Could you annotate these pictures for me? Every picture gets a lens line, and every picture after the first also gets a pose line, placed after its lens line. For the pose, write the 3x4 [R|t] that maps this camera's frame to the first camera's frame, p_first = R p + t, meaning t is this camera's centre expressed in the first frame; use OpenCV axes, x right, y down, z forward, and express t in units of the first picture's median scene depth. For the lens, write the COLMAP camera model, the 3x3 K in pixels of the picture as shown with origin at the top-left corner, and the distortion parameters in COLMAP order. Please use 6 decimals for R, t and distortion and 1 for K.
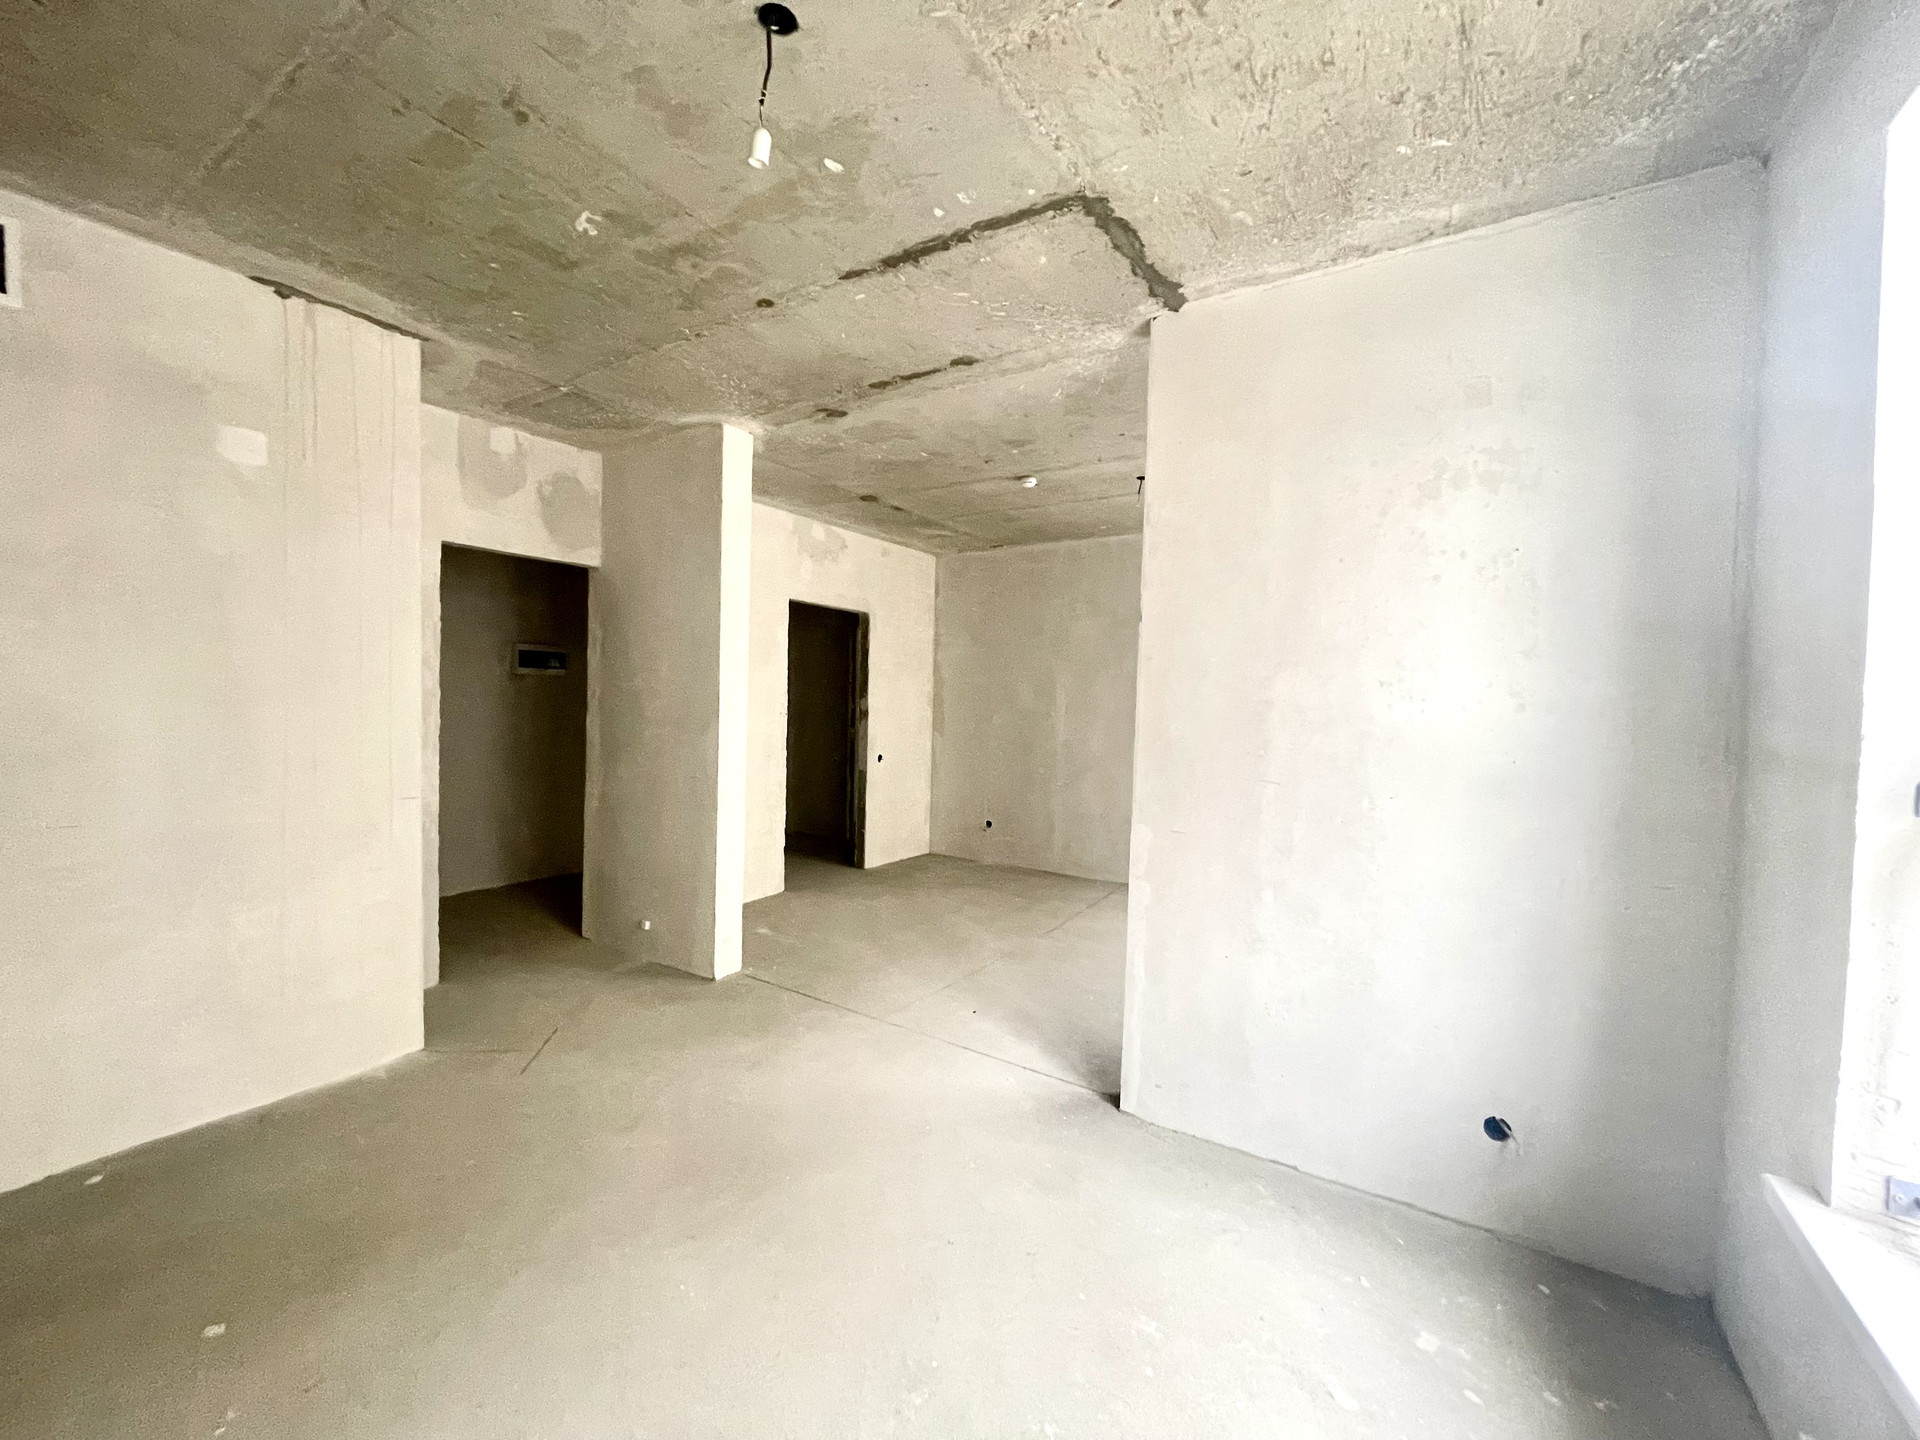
lens RADIAL K [[773.3, 0, 960.1], [0, 773.3, 719.3], [0, 0, 1]] dist [-0.001871, 0.000008]
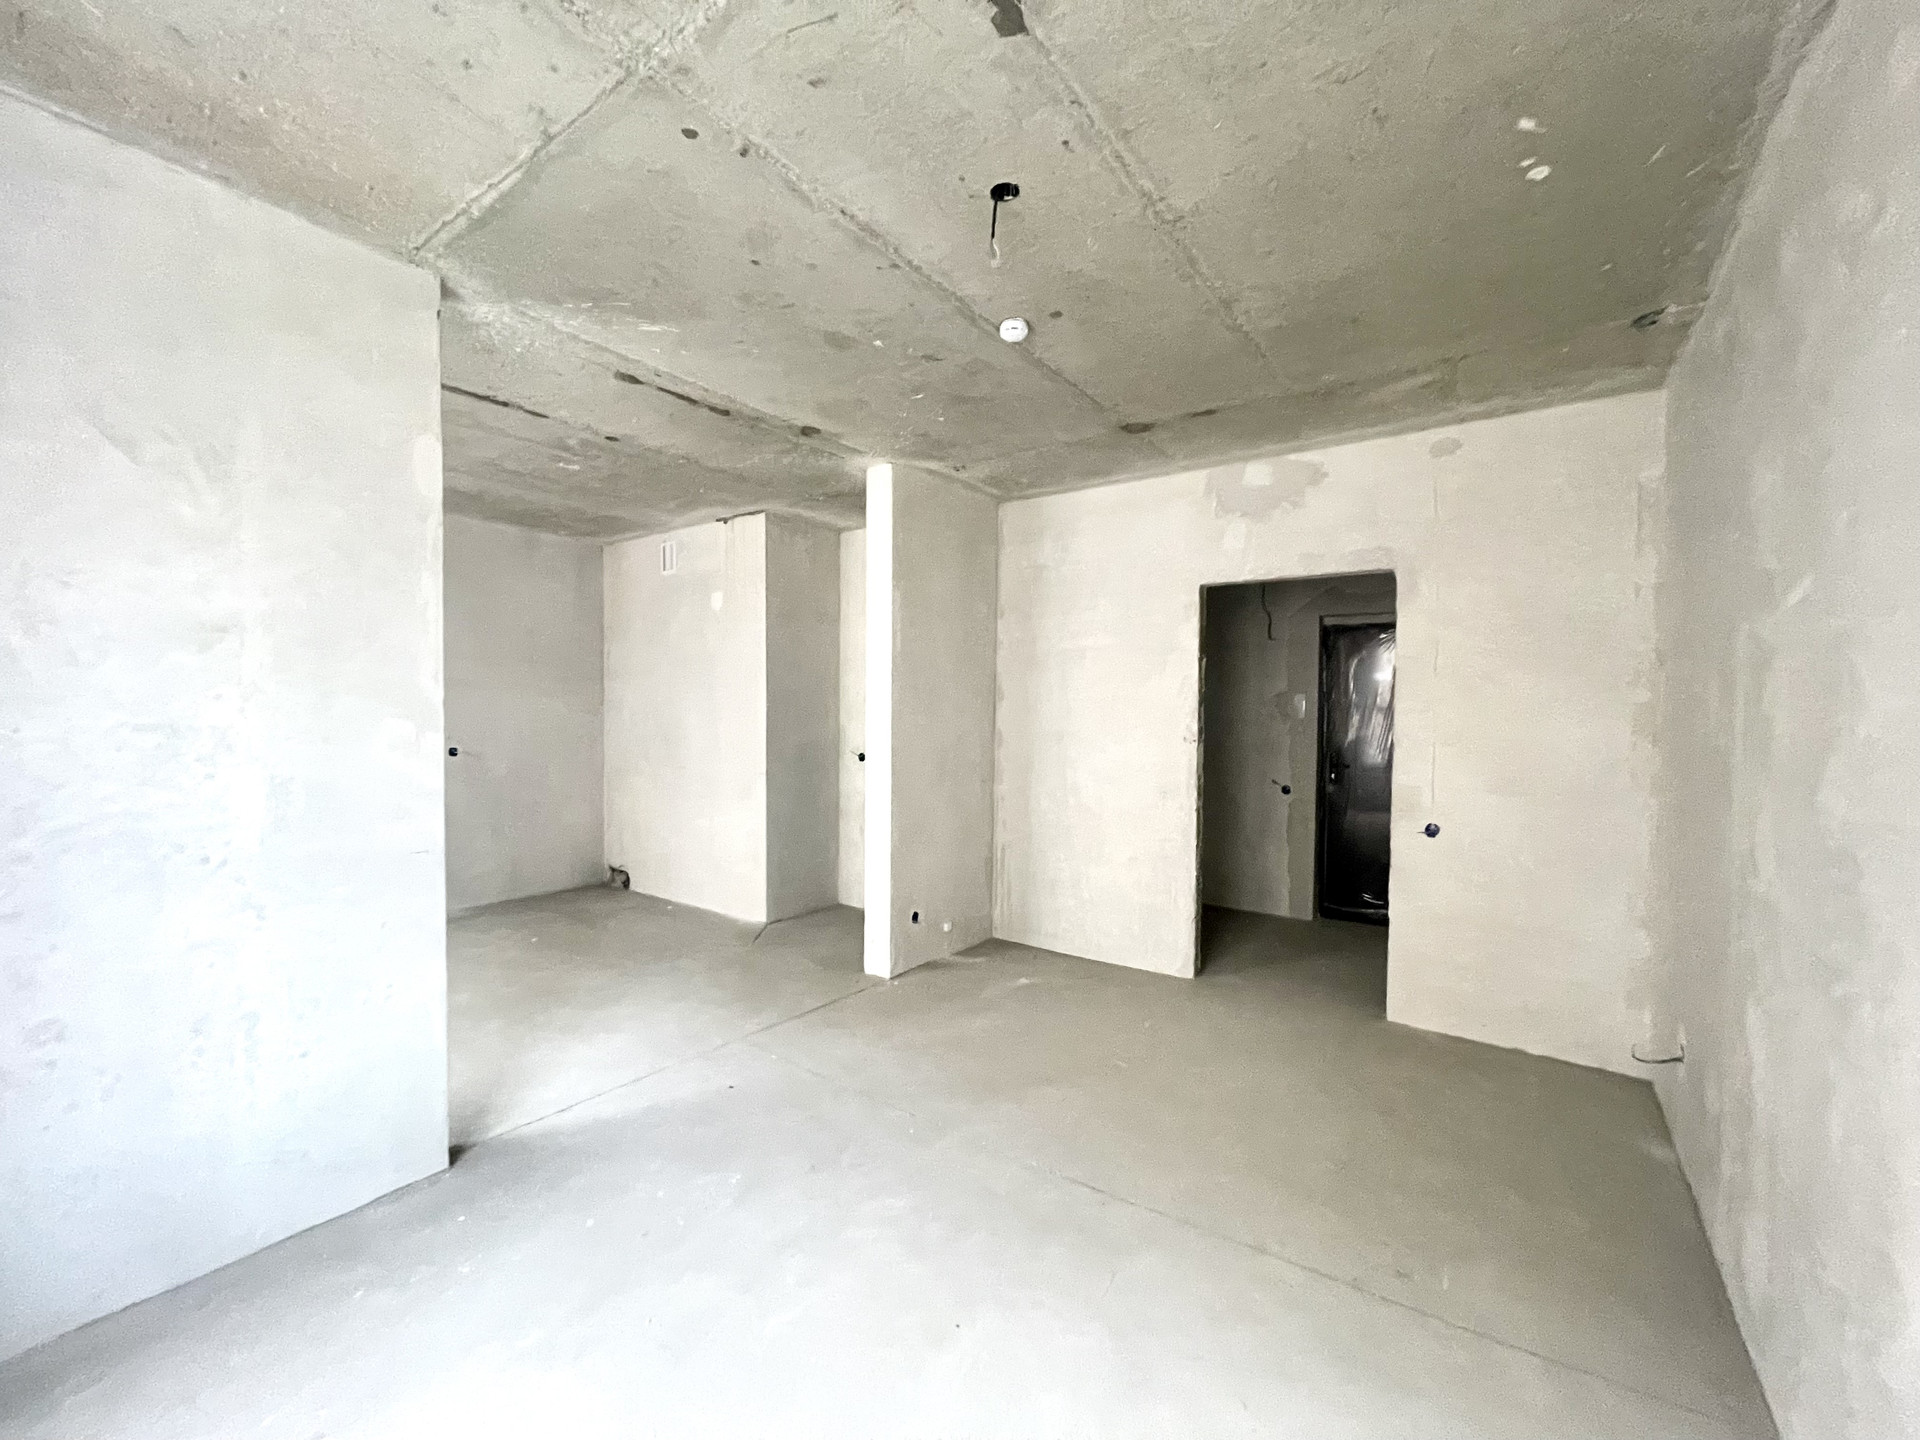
lens RADIAL K [[773.3, 0, 949.0], [0, 773.3, 721.7], [0, 0, 1]] dist [-0.001871, 0.000008]
pose [[-0.067095, -0.005669, -0.997730, 0.979949], [-0.036692, 0.999321, -0.003211, -0.024321], [0.997072, 0.036393, -0.067257, 1.493082]]
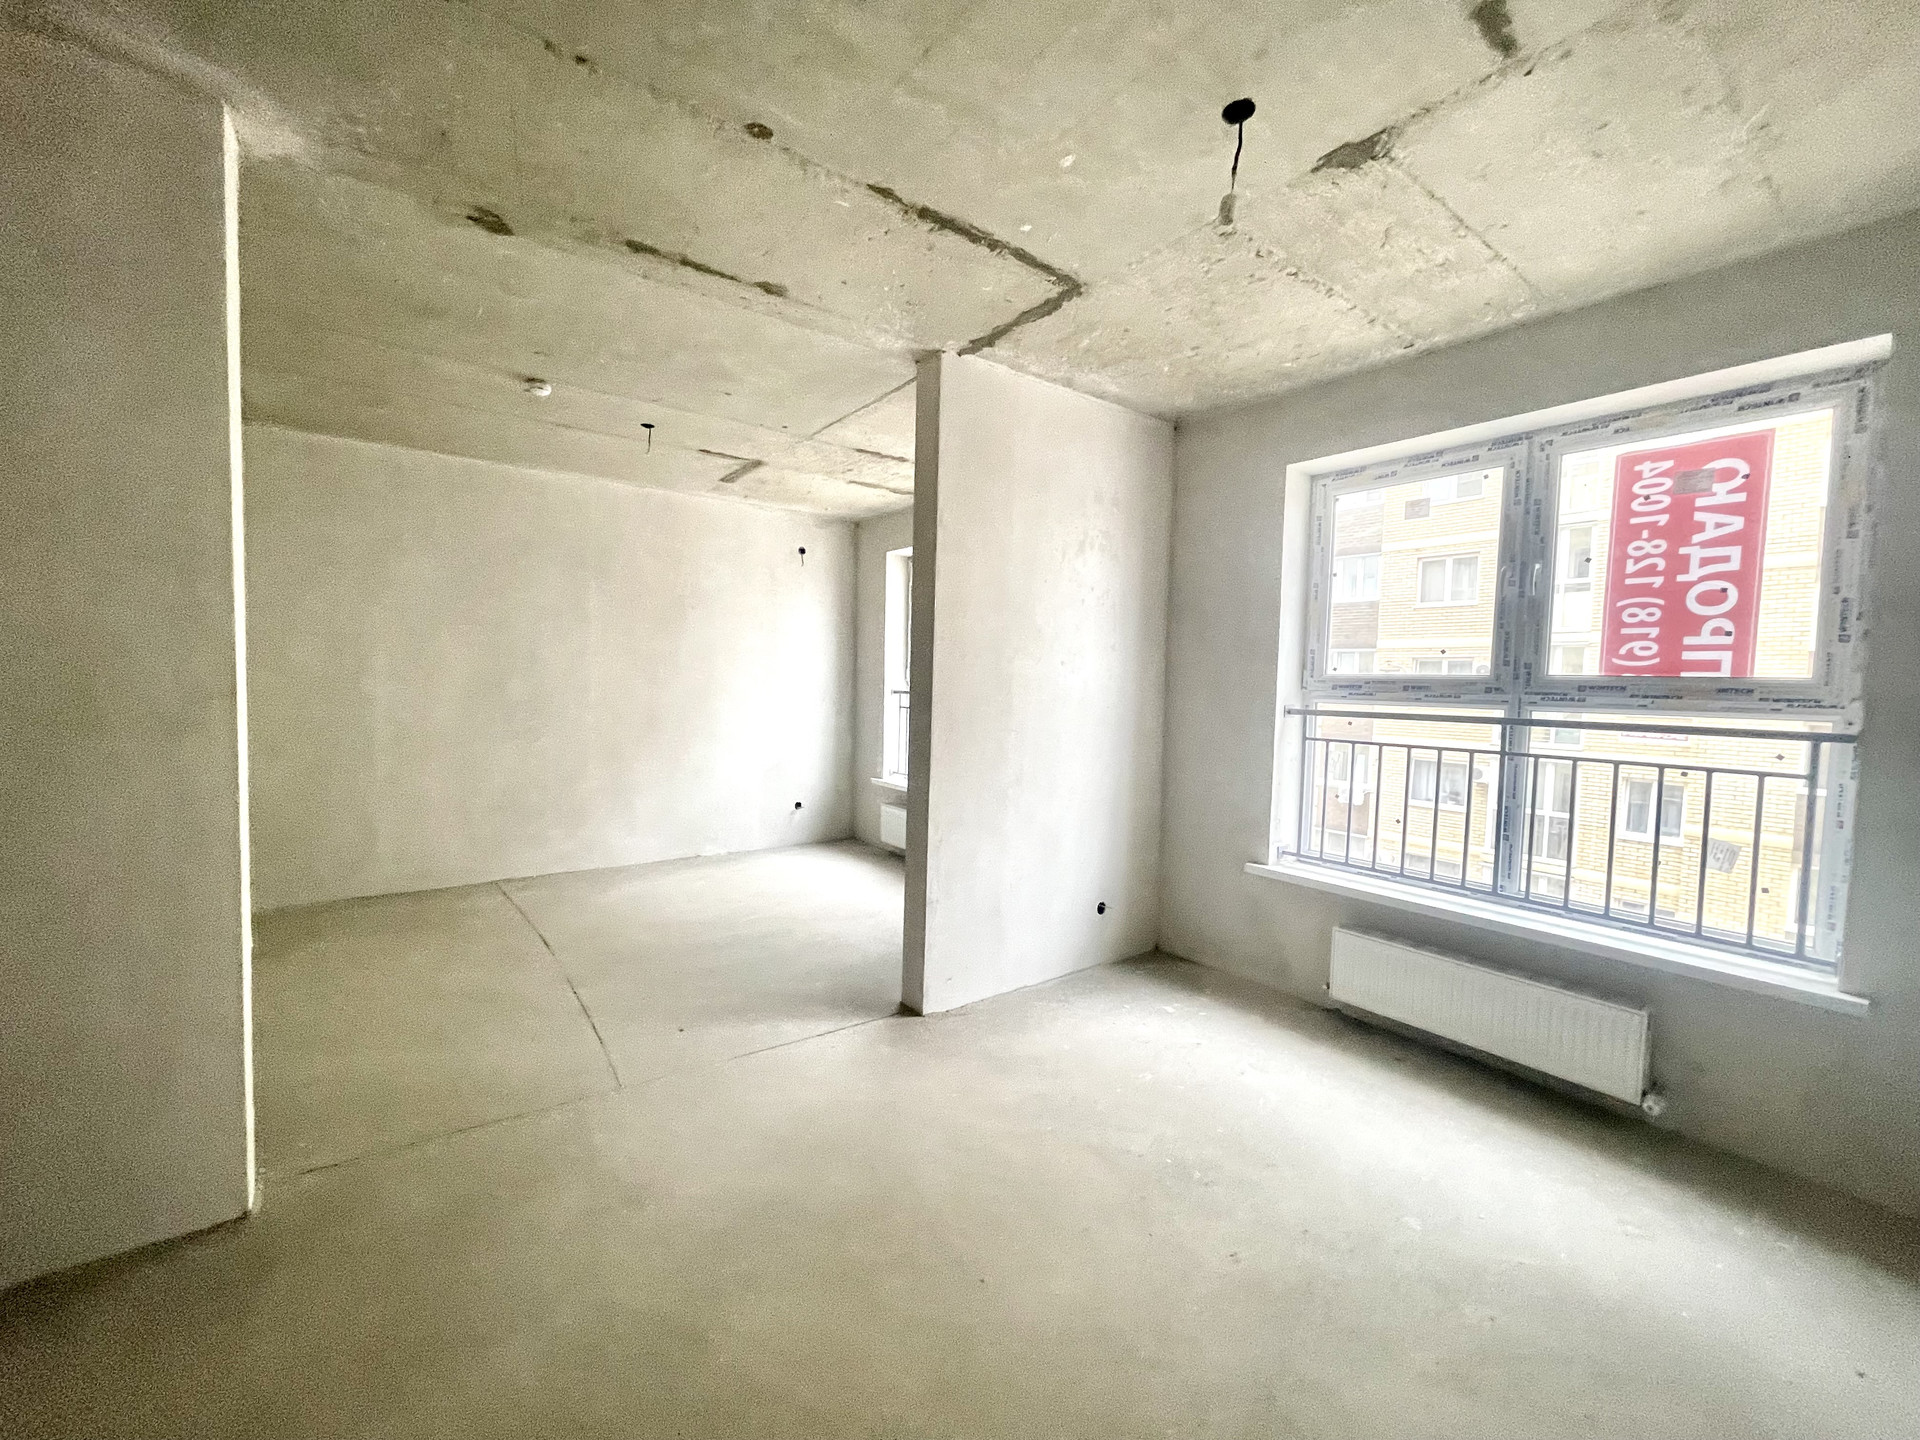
lens RADIAL K [[773.3, 0, 951.3], [0, 773.3, 720.7], [0, 0, 1]] dist [-0.001871, 0.000008]
pose [[0.354087, -0.065736, 0.932899, -0.773474], [0.009151, 0.997722, 0.066831, -0.026894], [-0.935168, -0.015127, 0.353882, 0.483777]]
